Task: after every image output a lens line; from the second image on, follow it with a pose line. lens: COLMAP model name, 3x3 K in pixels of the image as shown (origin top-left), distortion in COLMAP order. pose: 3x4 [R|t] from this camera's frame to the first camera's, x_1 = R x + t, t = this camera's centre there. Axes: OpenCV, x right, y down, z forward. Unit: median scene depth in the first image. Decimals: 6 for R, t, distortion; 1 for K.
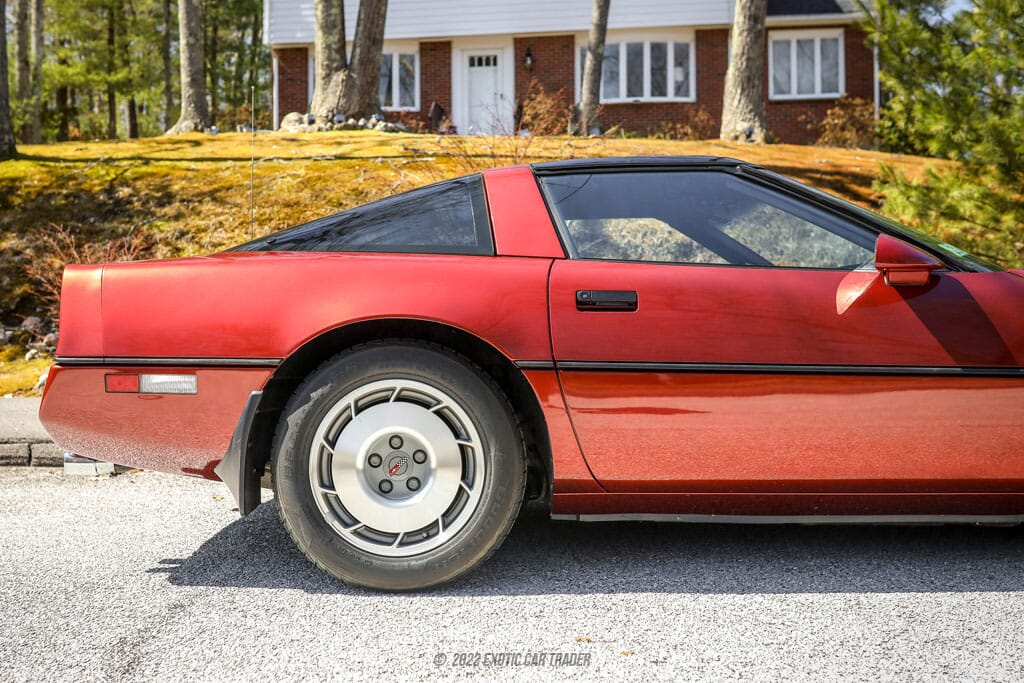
lens RADIAL K [[1037.5, 0, 447.7], [0, 1037.5, 291.8], [0, 0, 1]] dist [-0.016880, -0.009063]
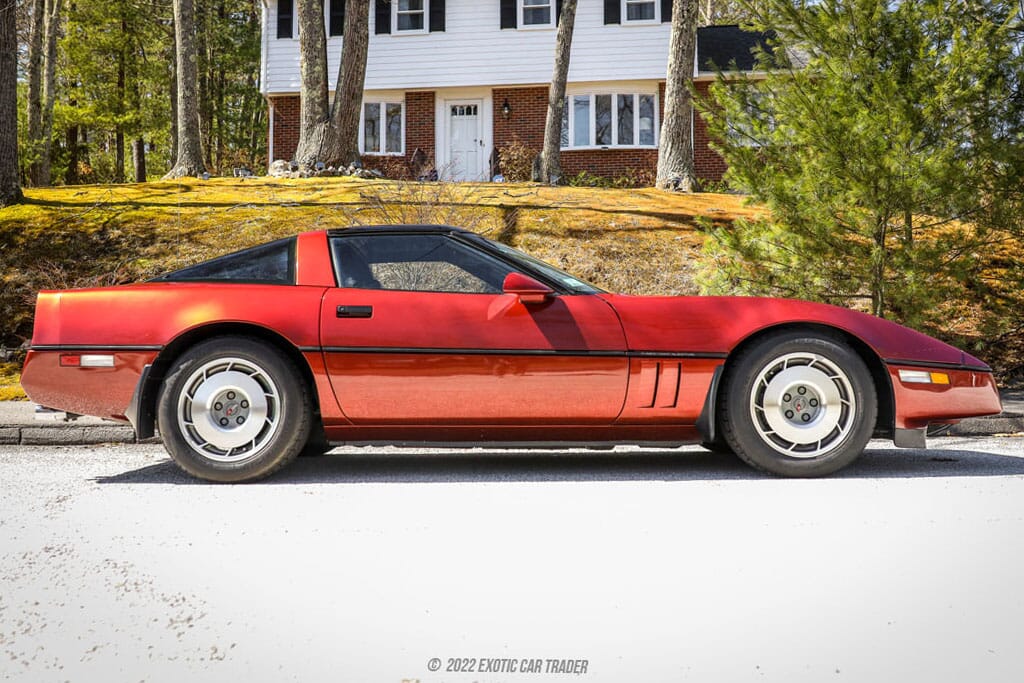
lens RADIAL K [[1011.2, 0, 458.8], [0, 1011.2, 264.9], [0, 0, 1]] dist [-0.010360, -0.013036]
pose [[0.999915, 0.004481, 0.012257, 0.049238], [-0.003721, 0.998109, -0.061354, 0.005352], [-0.012509, 0.061303, 0.998041, -0.108108]]
